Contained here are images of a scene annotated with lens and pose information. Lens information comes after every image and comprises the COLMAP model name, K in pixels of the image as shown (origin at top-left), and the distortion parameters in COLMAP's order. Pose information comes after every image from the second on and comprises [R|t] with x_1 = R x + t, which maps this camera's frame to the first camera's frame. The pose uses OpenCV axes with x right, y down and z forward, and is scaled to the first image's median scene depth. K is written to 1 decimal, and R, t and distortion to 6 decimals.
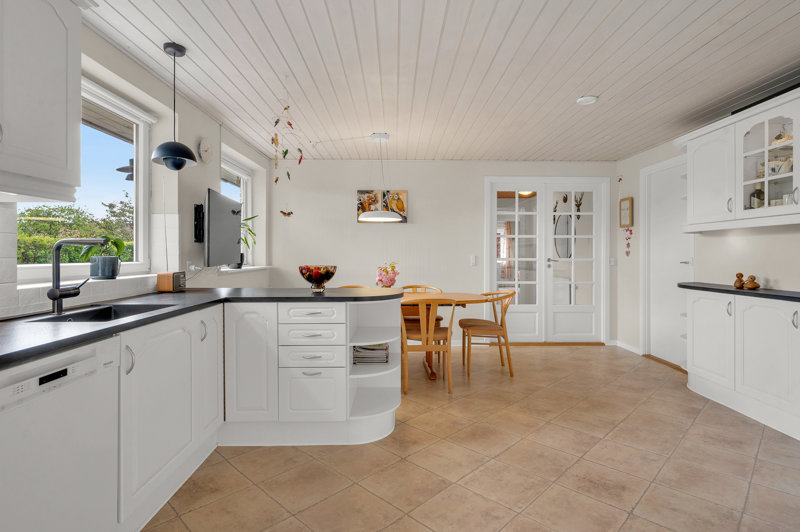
lens RADIAL K [[406.3, 0, 402.6], [0, 406.3, 259.4], [0, 0, 1]] dist [-0.001842, 0.000369]
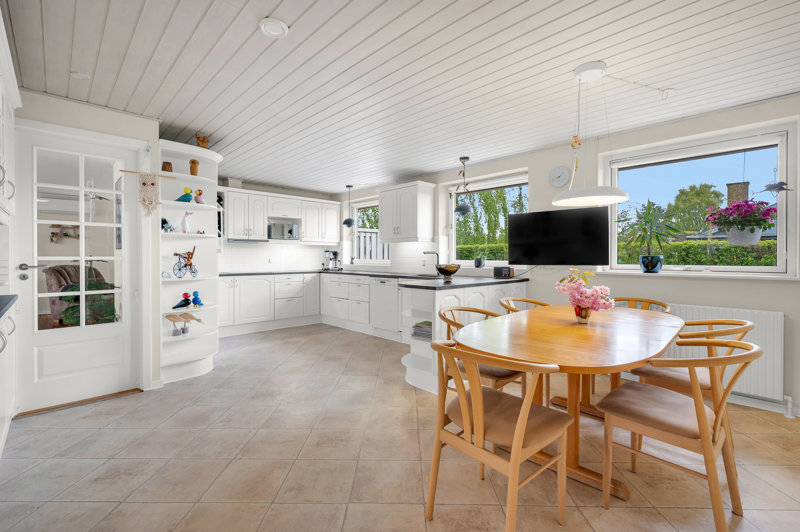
lens RADIAL K [[359.5, 0, 396.3], [0, 359.5, 262.0], [0, 0, 1]] dist [-0.008385, -0.000603]
pose [[-0.731099, 0.005995, -0.682245, 0.966142], [-0.012469, 0.999677, 0.022146, -0.021019], [0.682157, 0.024698, -0.730788, 2.136172]]
